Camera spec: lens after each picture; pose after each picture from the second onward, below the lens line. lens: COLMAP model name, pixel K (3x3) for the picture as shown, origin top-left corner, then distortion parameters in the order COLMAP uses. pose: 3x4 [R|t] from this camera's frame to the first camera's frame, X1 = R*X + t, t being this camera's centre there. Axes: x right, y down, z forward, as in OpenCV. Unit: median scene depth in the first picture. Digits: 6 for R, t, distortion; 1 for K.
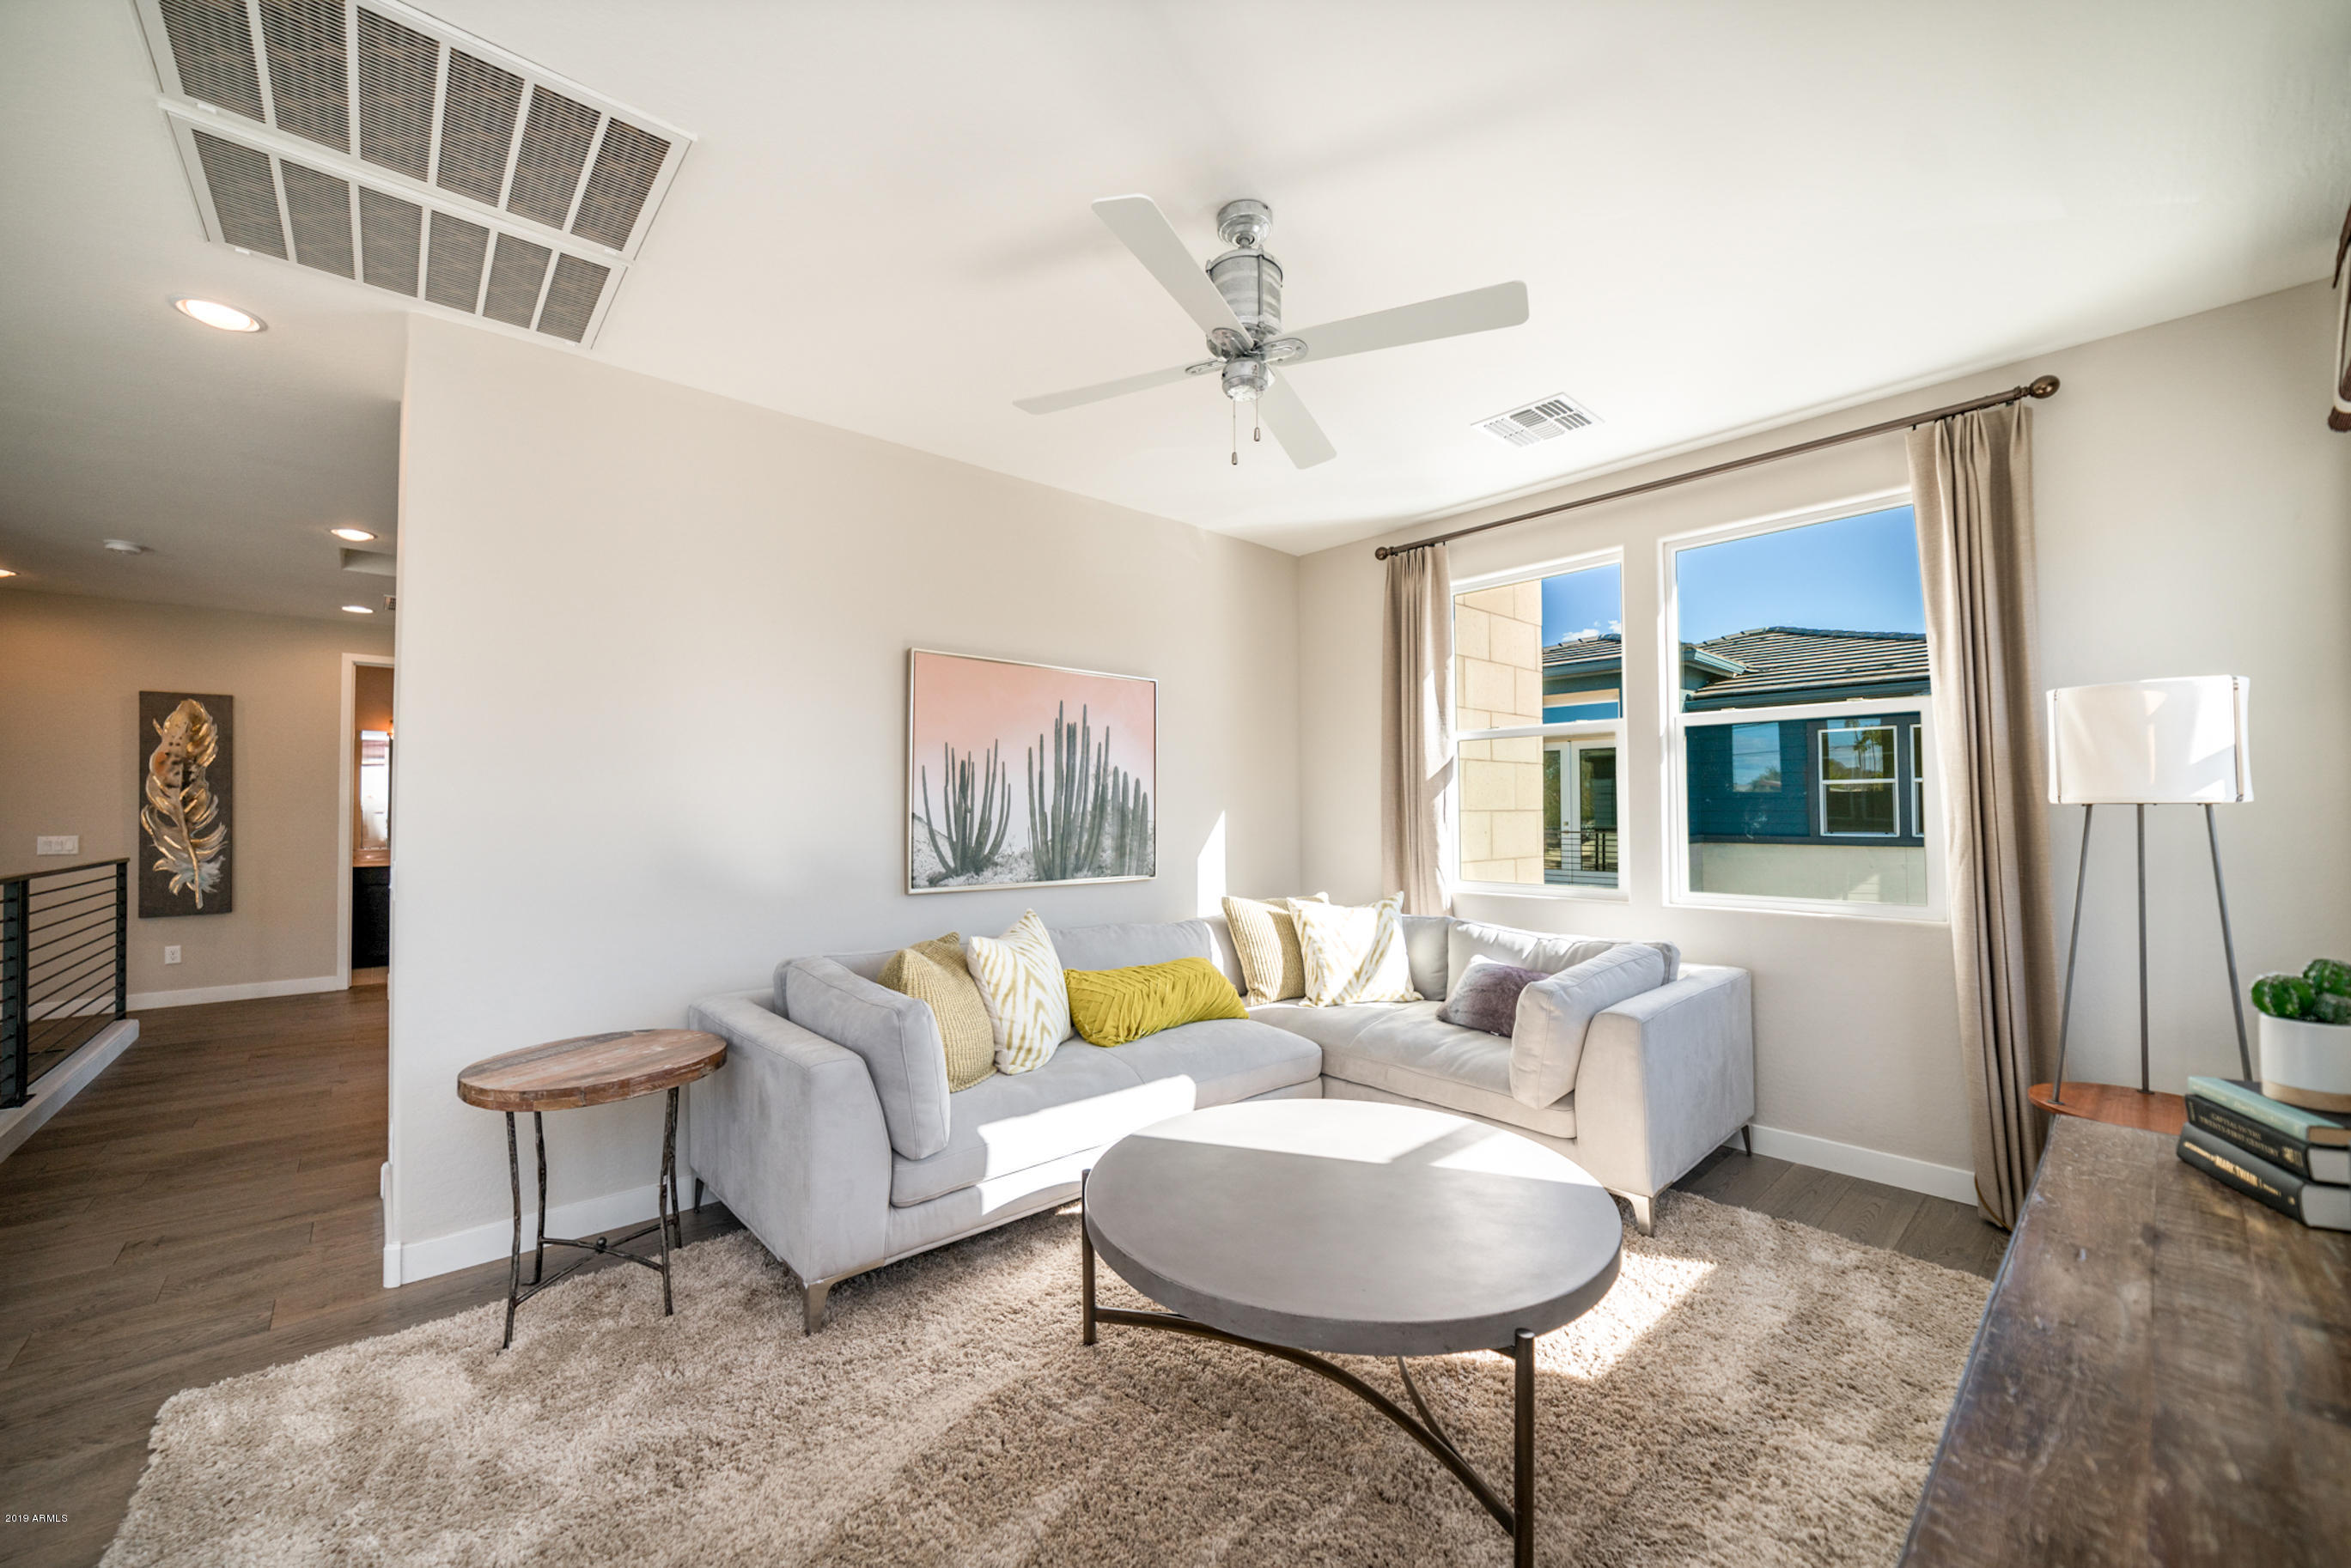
lens RADIAL K [[903.0, 0, 1178.8], [0, 903.0, 786.0], [0, 0, 1]] dist [-0.018742, 0.004366]
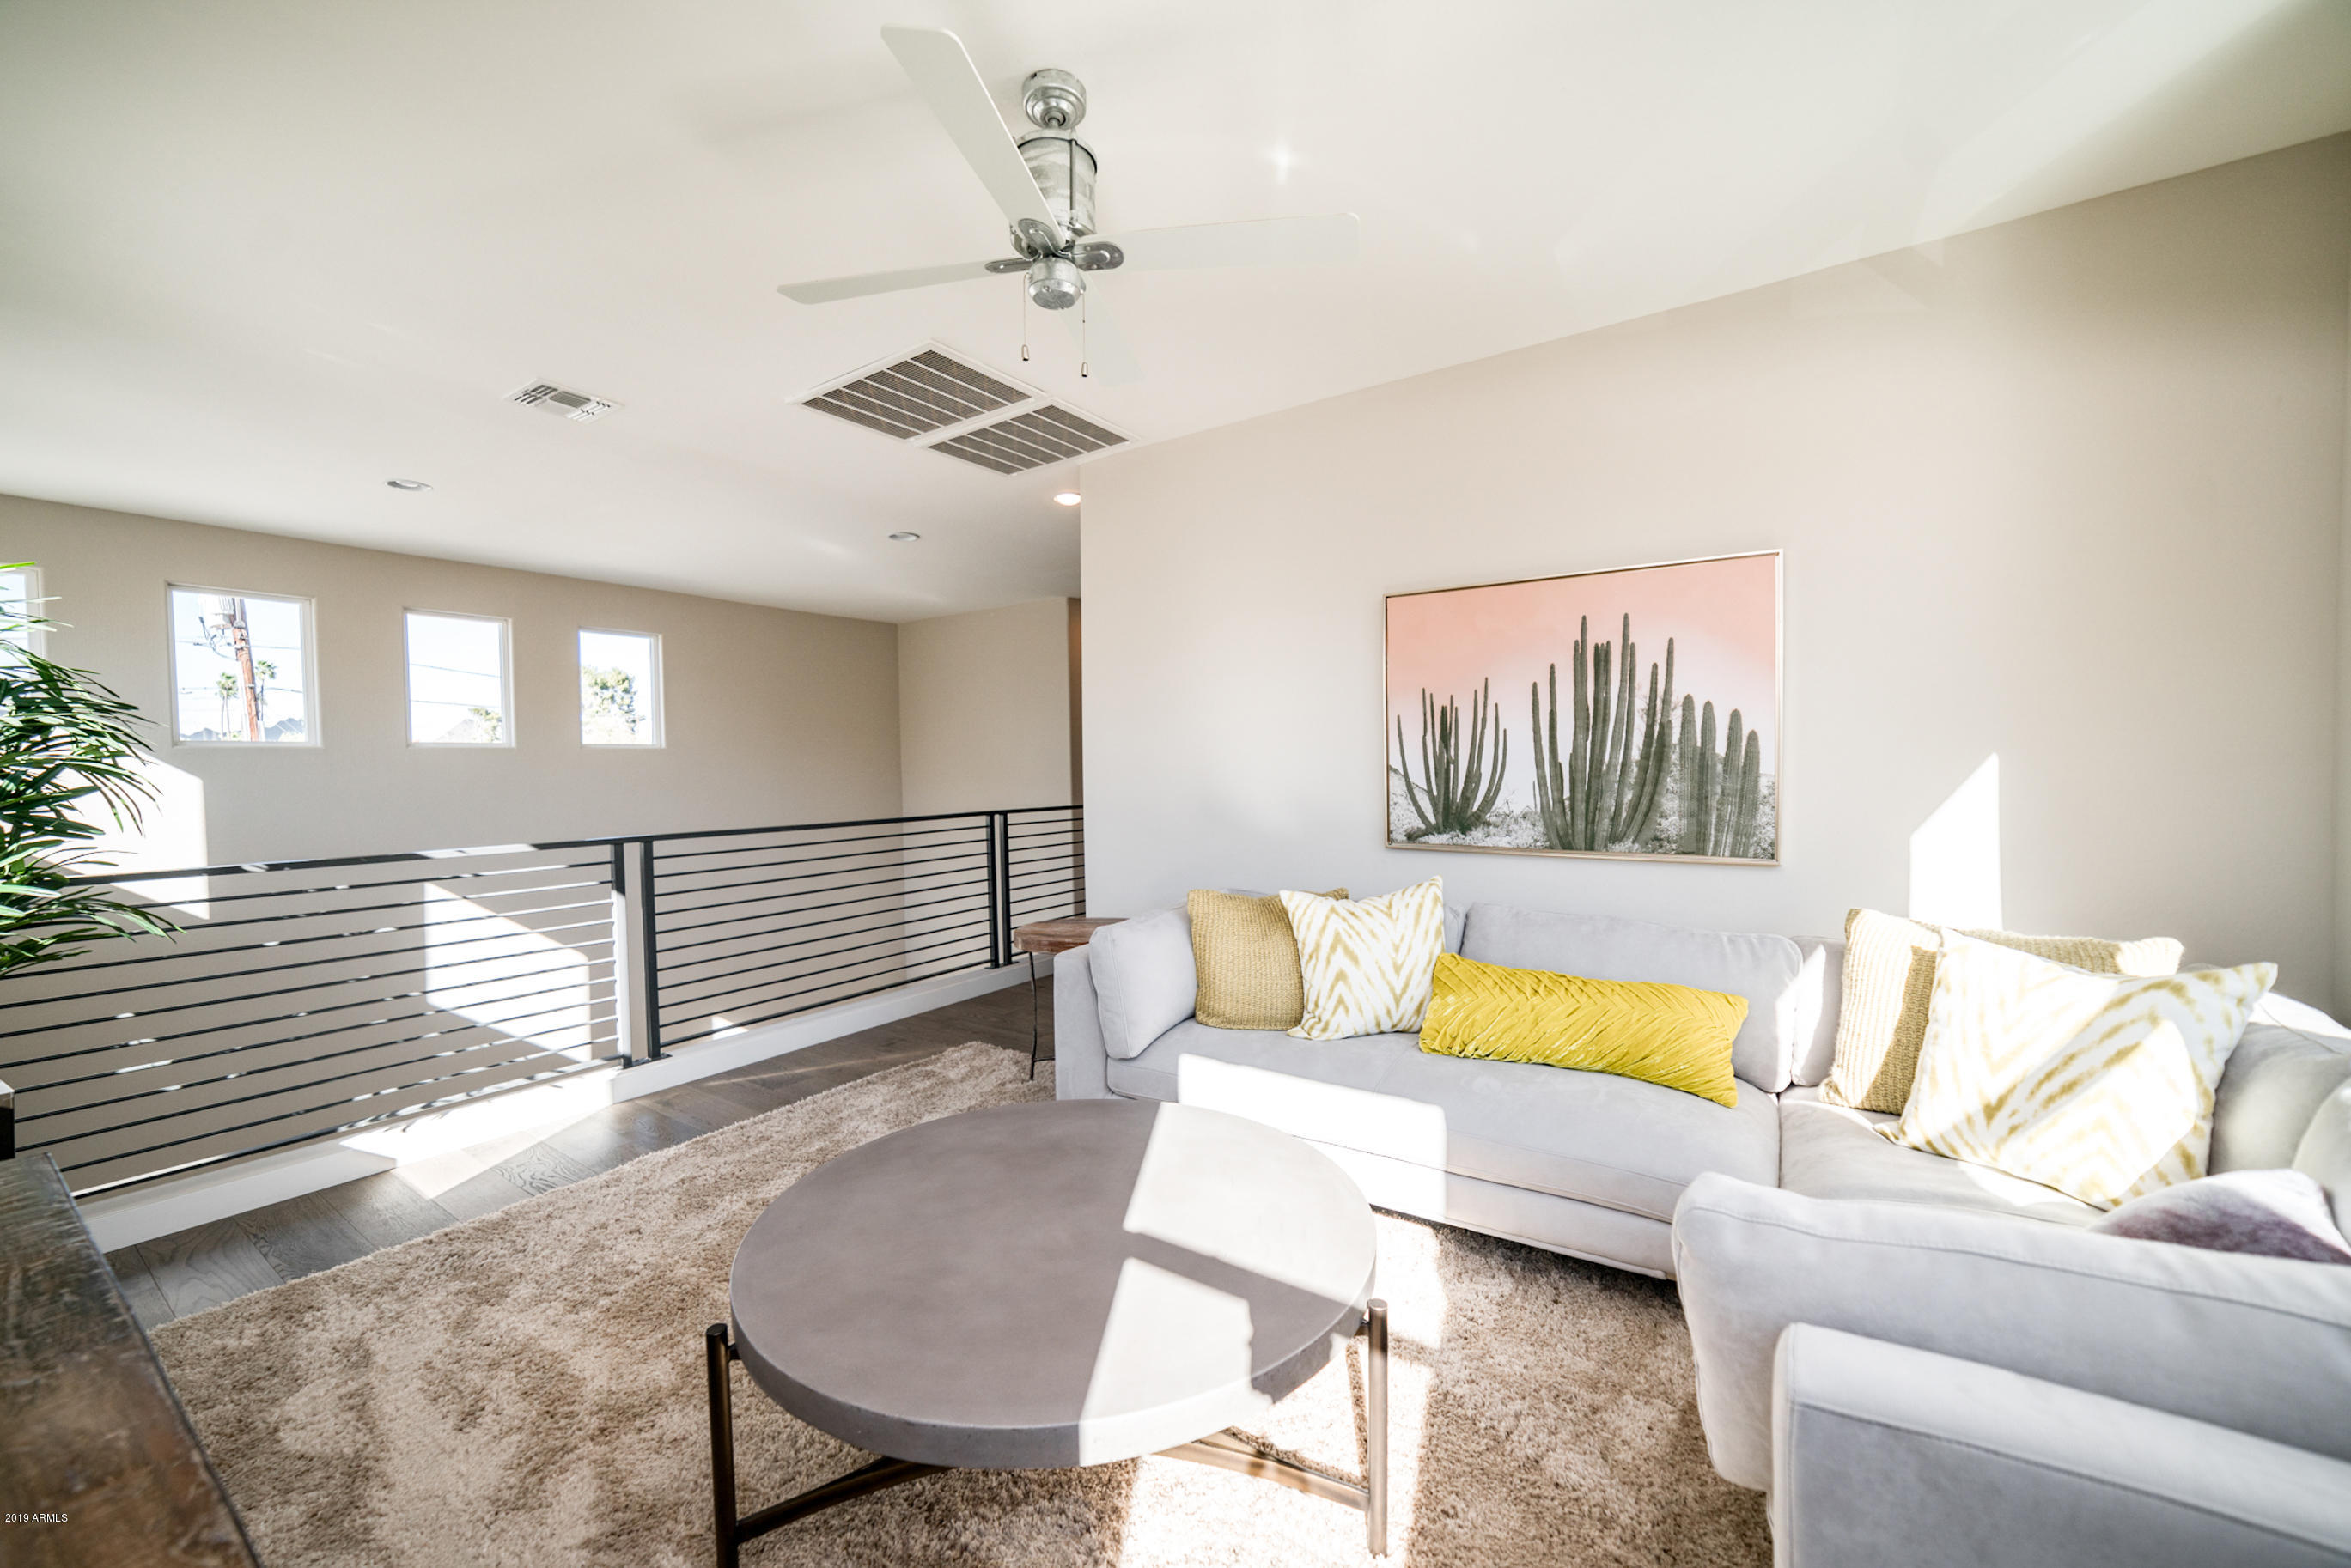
lens RADIAL K [[903.0, 0, 1174.4], [0, 903.0, 784.6], [0, 0, 1]] dist [-0.018742, 0.004366]
pose [[0.238441, 0.019396, -0.970963, 0.540772], [0.037905, 0.998853, 0.029261, 0.012630], [0.970417, -0.043781, 0.237432, 0.491504]]
